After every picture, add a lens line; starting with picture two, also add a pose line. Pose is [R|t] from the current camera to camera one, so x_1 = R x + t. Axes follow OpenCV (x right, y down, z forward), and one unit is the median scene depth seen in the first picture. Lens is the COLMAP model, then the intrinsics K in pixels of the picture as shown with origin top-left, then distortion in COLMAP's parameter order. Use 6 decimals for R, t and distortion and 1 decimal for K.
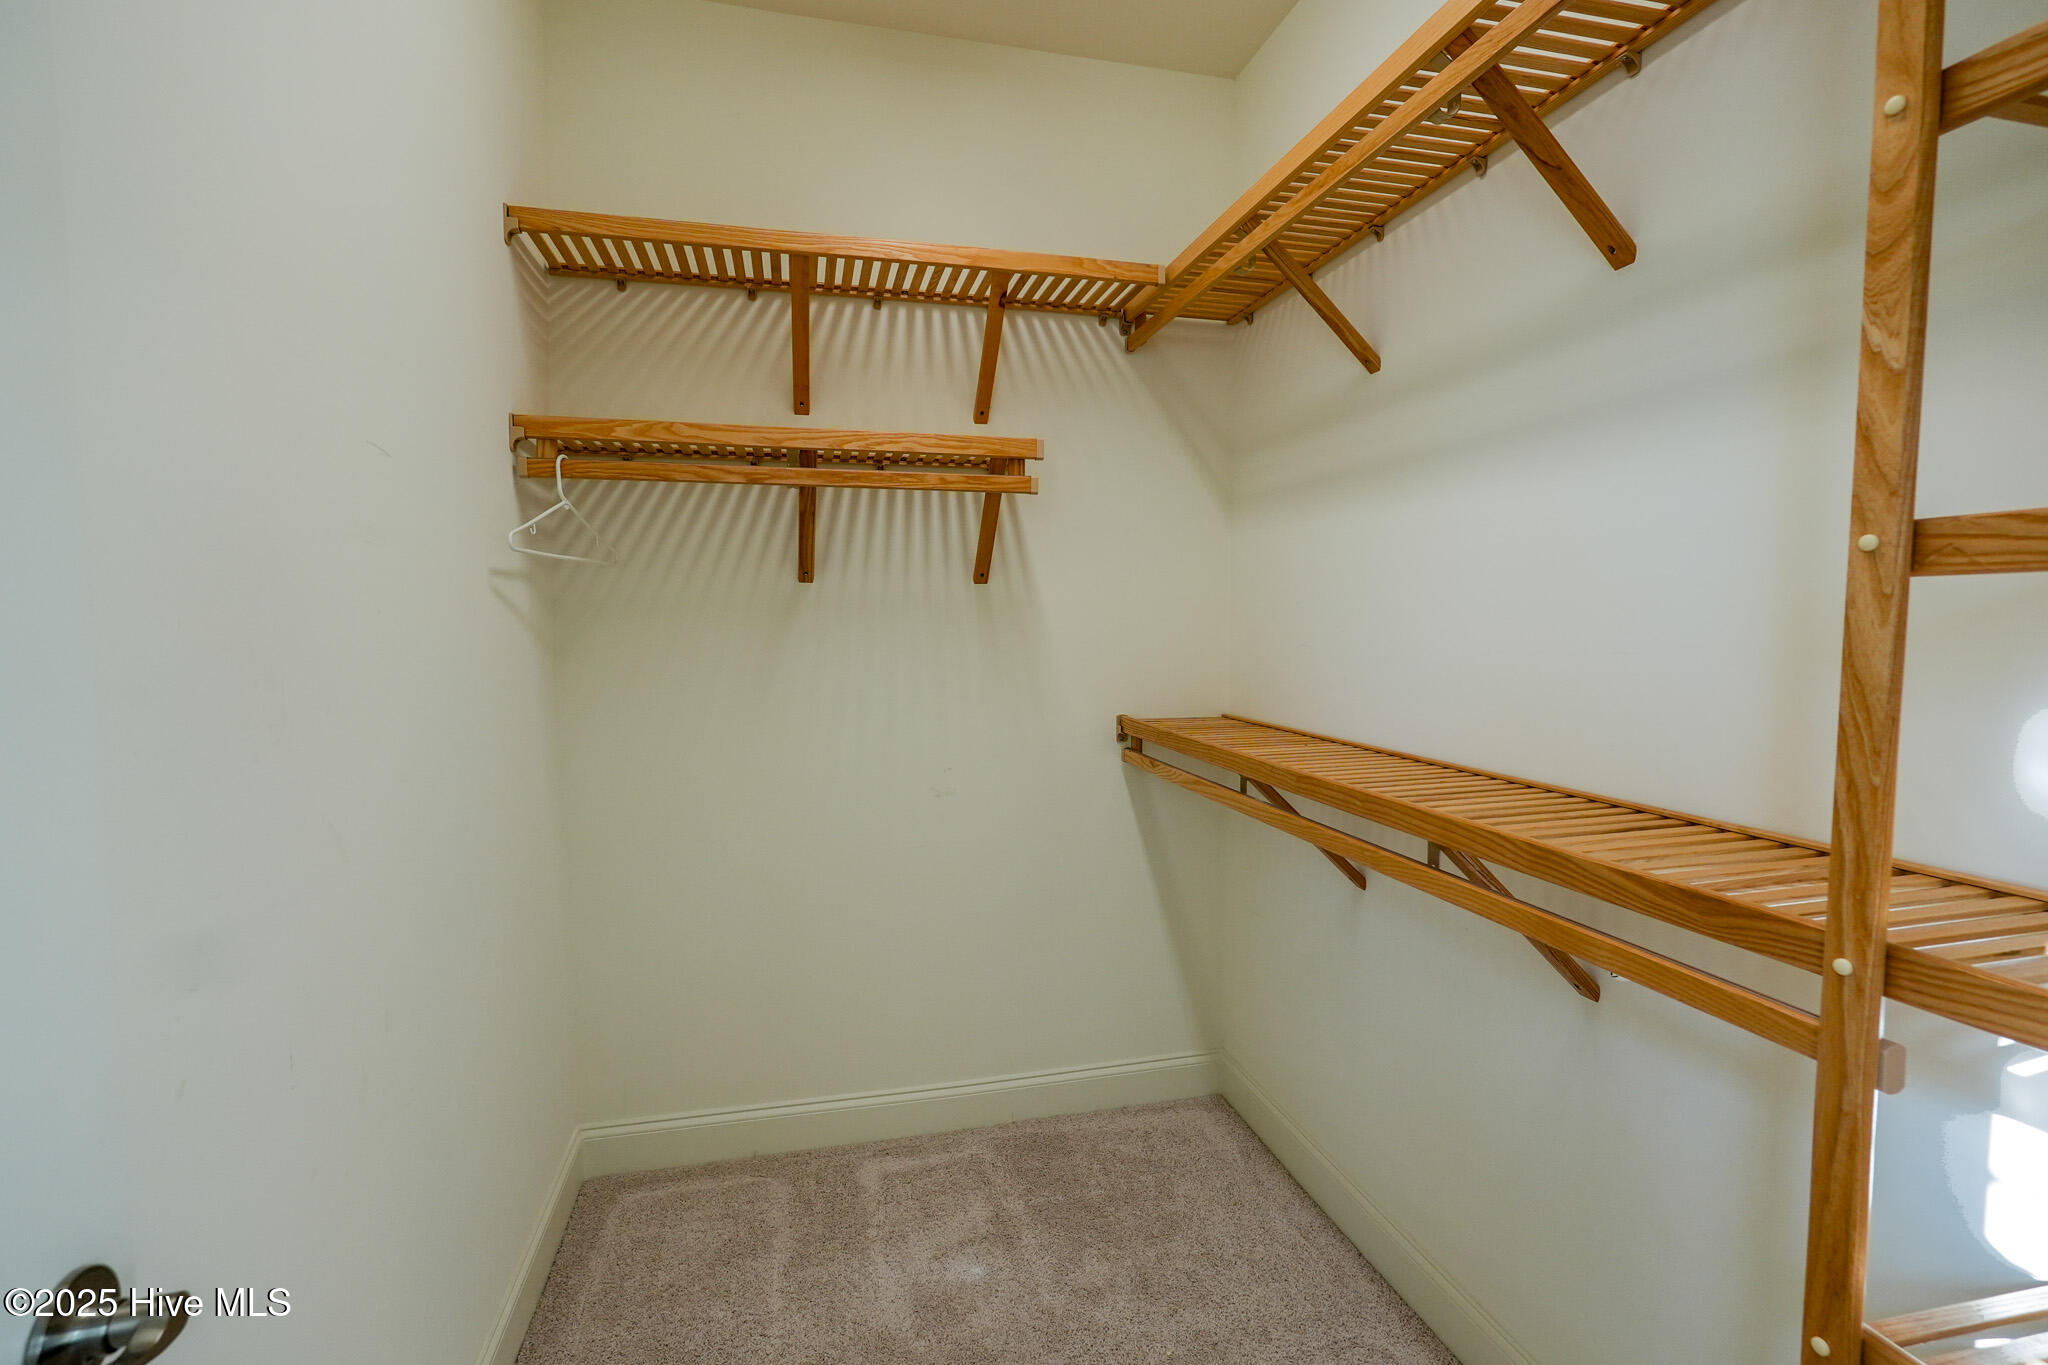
lens RADIAL K [[952.5, 0, 1032.1], [0, 952.5, 682.5], [0, 0, 1]] dist [-0.004096, 0.004311]
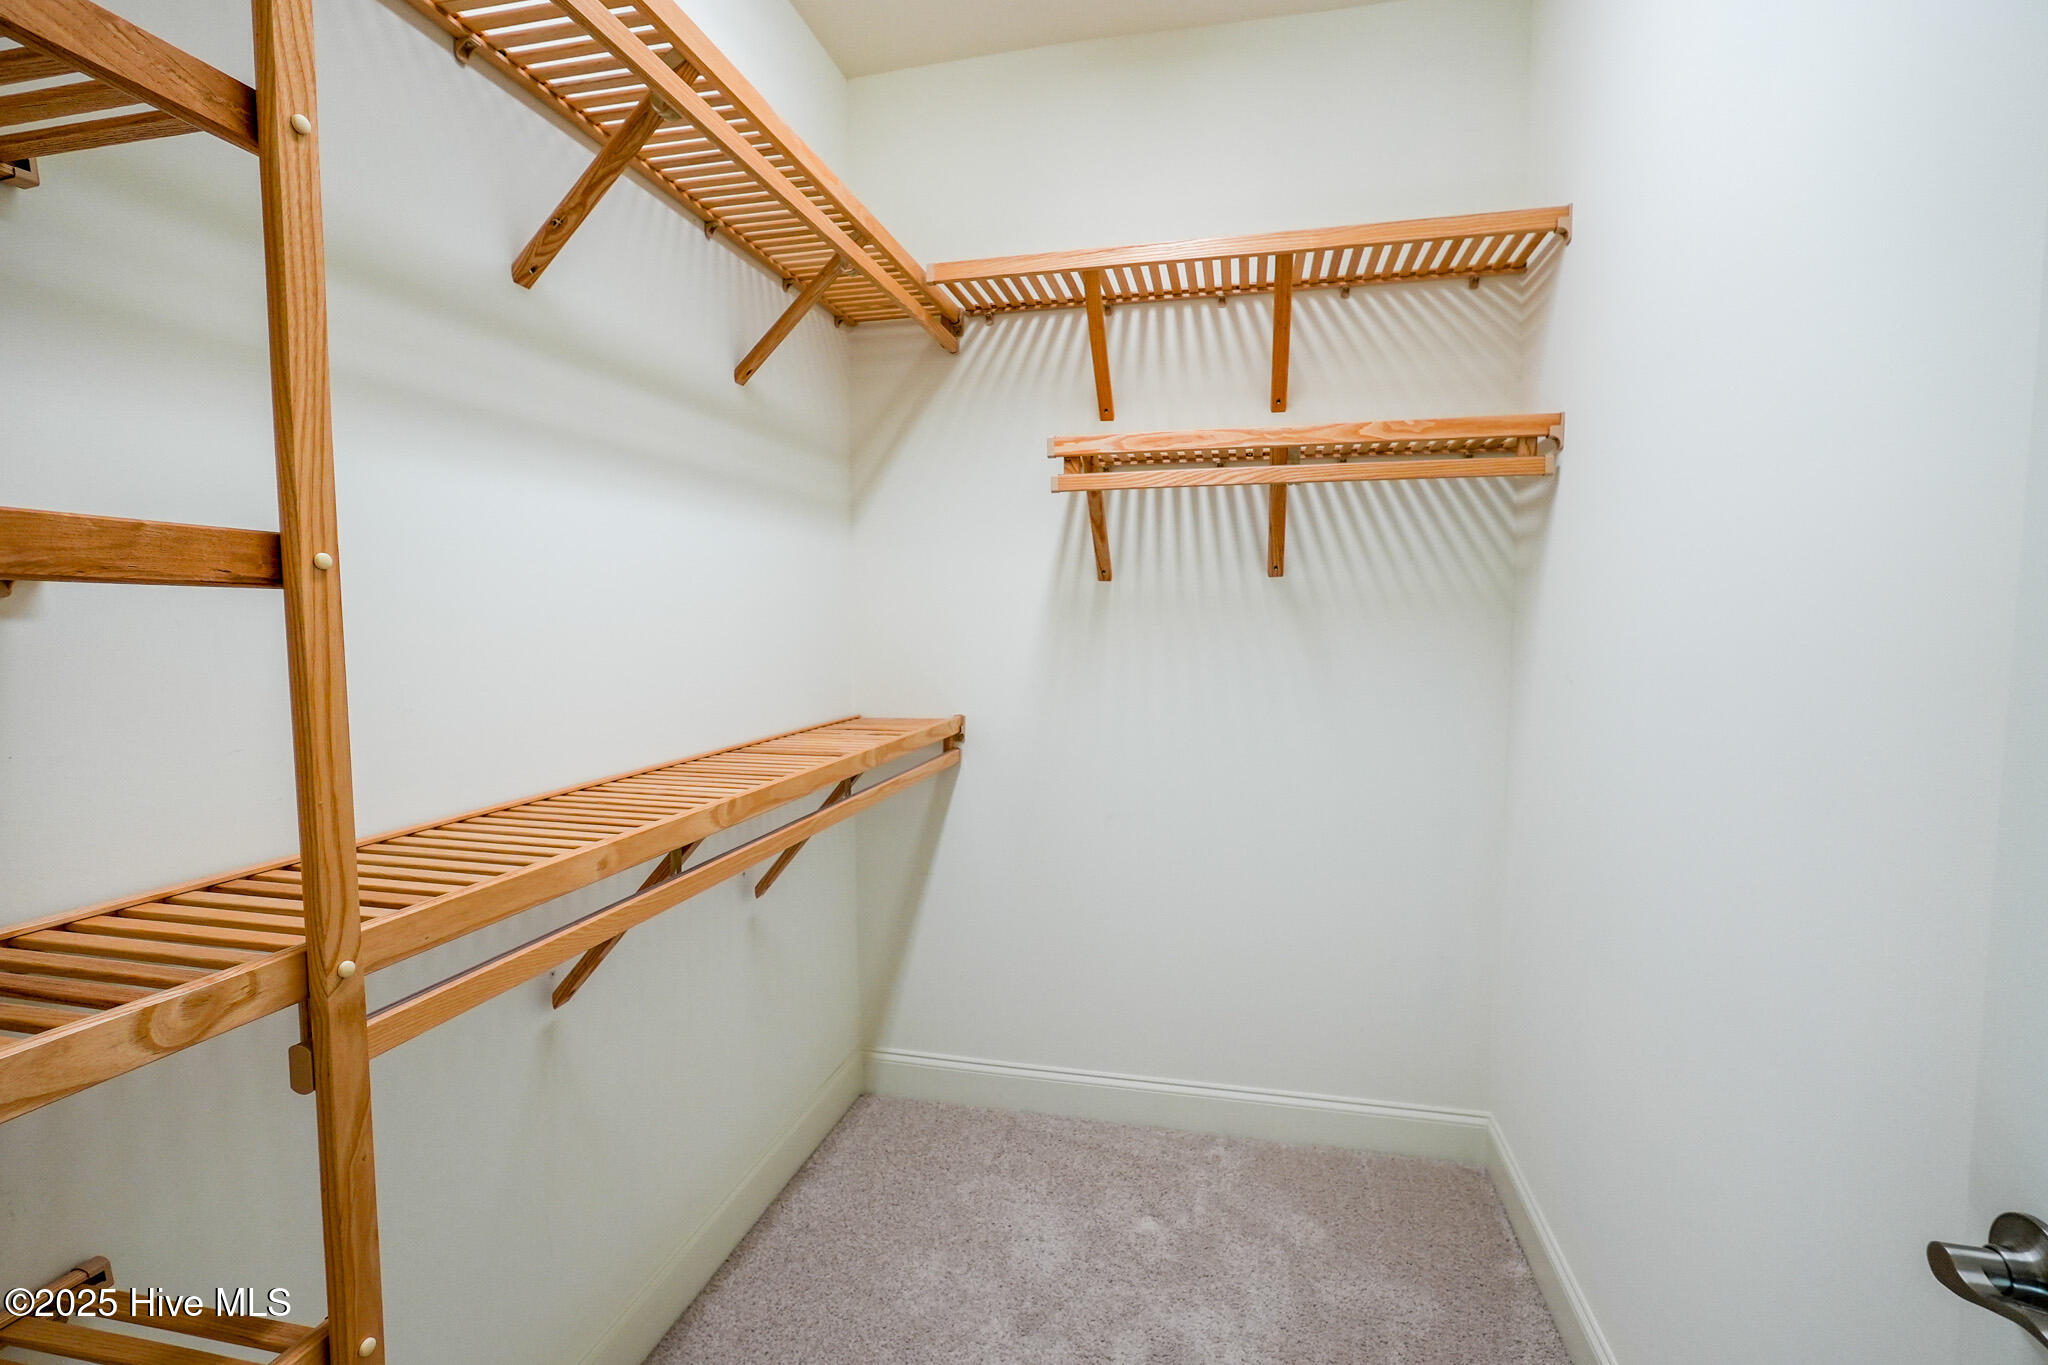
lens RADIAL K [[952.5, 0, 1068.4], [0, 952.5, 679.9], [0, 0, 1]] dist [-0.004096, 0.004311]
pose [[0.891972, 0.033654, -0.450836, 0.172336], [-0.033788, 0.999399, 0.007753, -0.002571], [0.450826, 0.008317, 0.892573, 0.039138]]
